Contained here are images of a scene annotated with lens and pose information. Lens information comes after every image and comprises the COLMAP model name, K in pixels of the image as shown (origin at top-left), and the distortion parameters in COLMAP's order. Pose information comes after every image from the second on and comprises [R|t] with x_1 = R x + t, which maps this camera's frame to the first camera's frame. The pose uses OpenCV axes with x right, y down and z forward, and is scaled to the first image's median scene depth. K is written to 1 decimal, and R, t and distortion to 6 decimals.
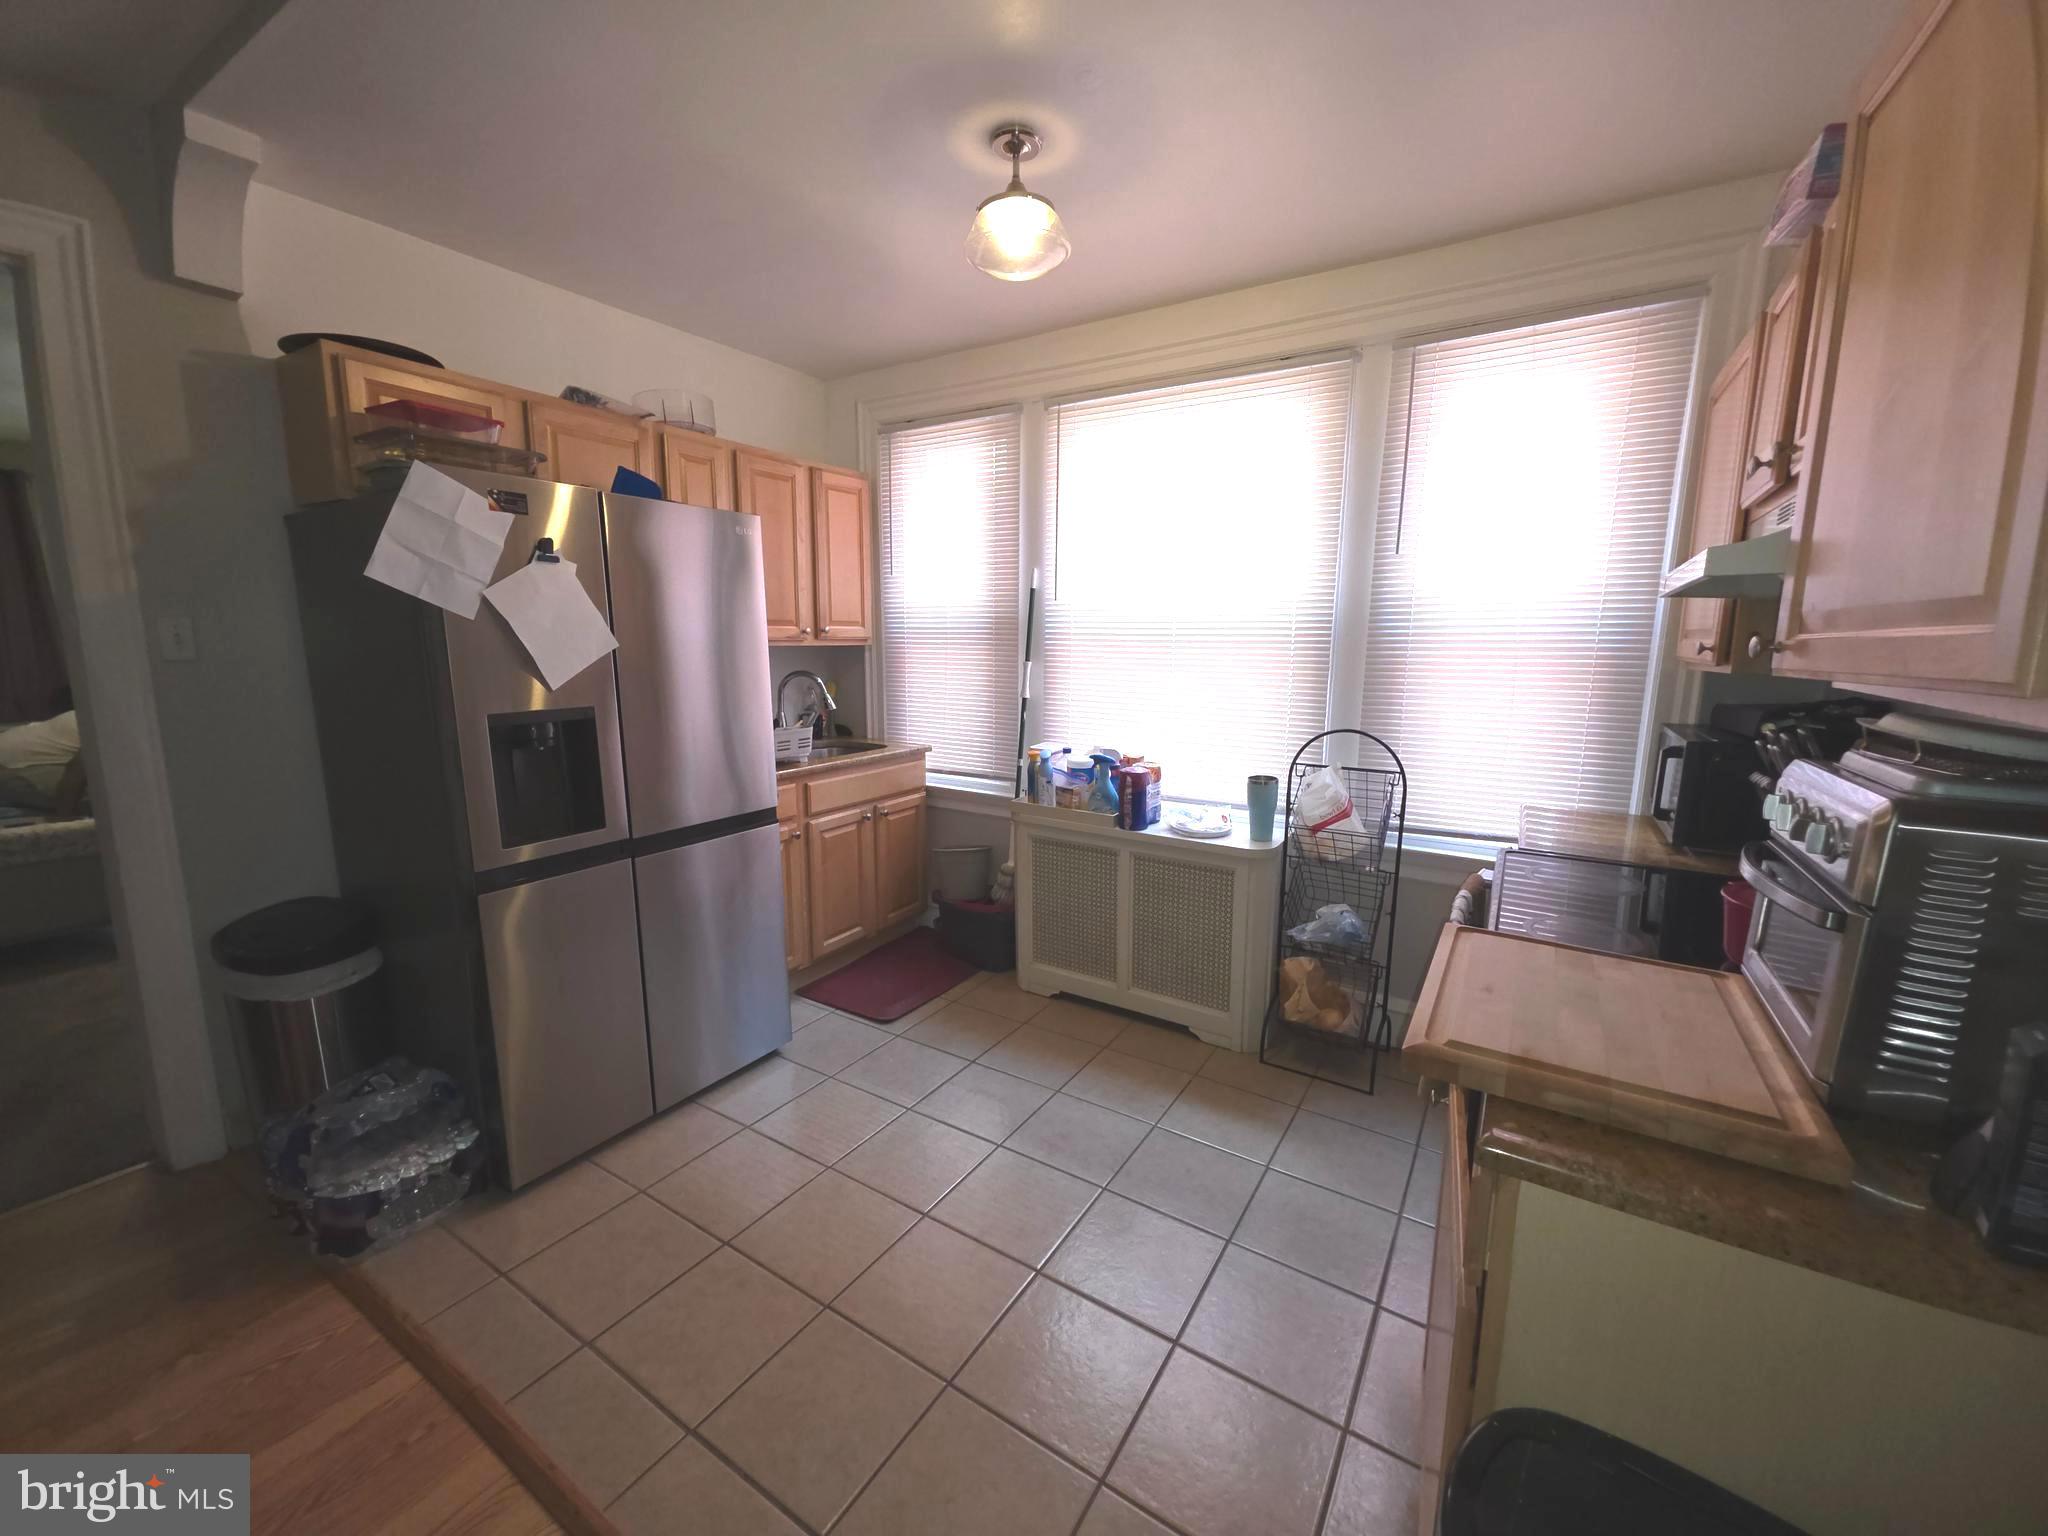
lens RADIAL K [[812.2, 0, 1020.3], [0, 812.2, 765.2], [0, 0, 1]] dist [0.007319, -0.005868]
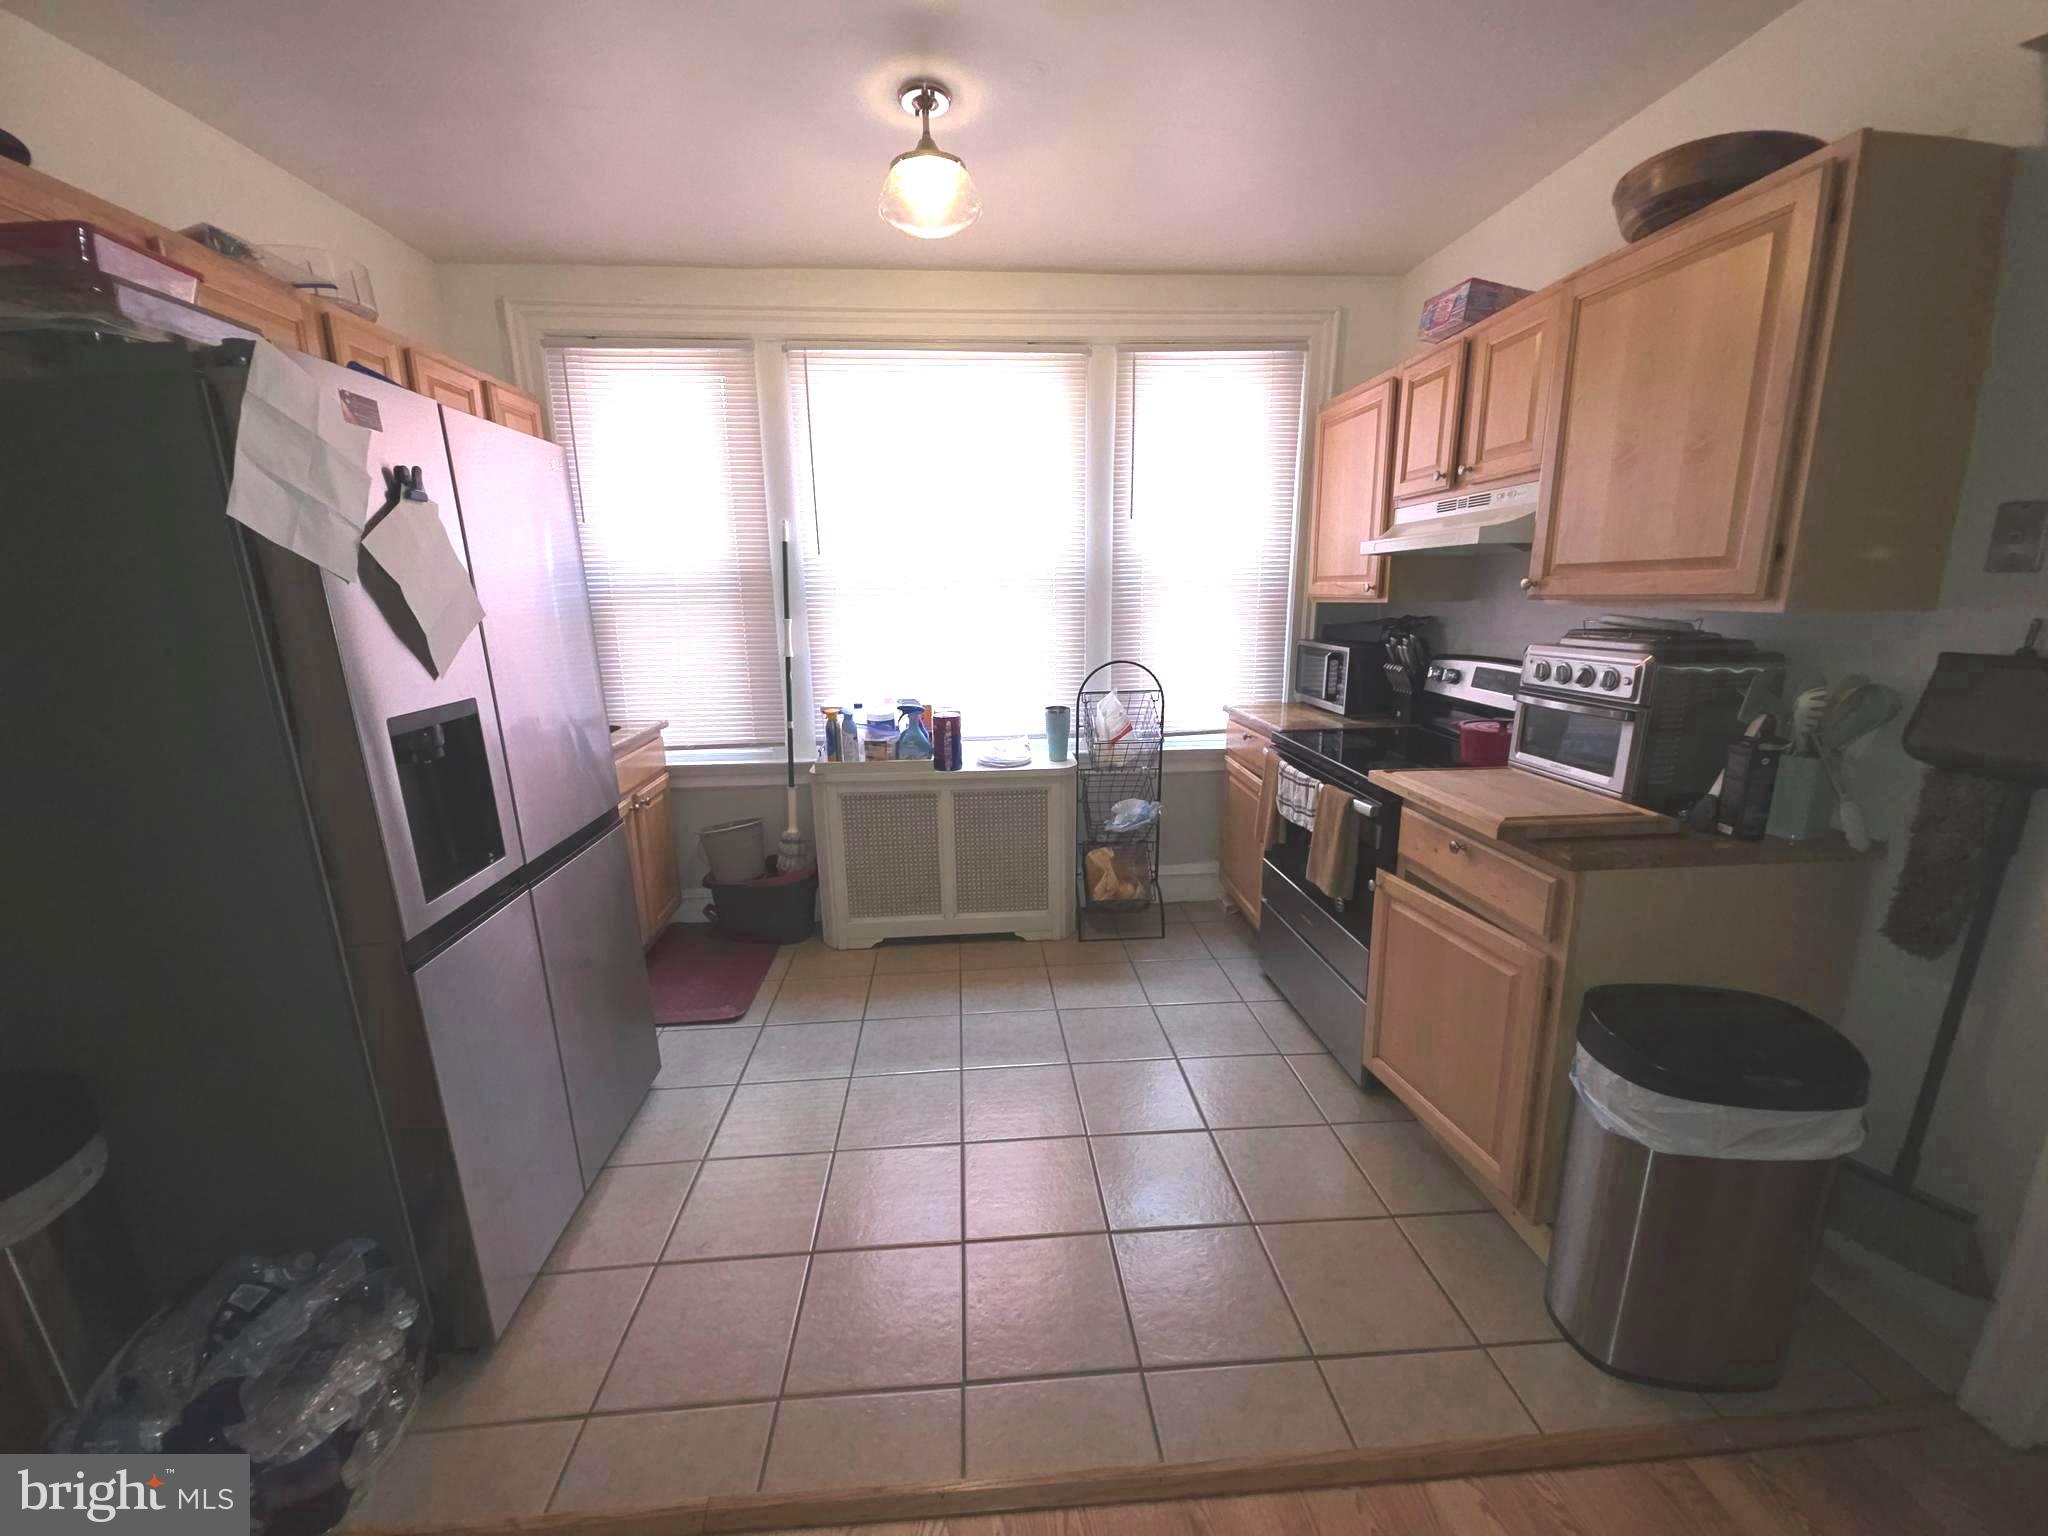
lens RADIAL K [[812.2, 0, 1026.2], [0, 812.2, 765.9], [0, 0, 1]] dist [0.007319, -0.005868]
pose [[0.796903, -0.148930, 0.585461, -0.432520], [0.116171, 0.988827, 0.093412, -0.016210], [-0.592831, -0.006426, 0.805301, 0.072279]]
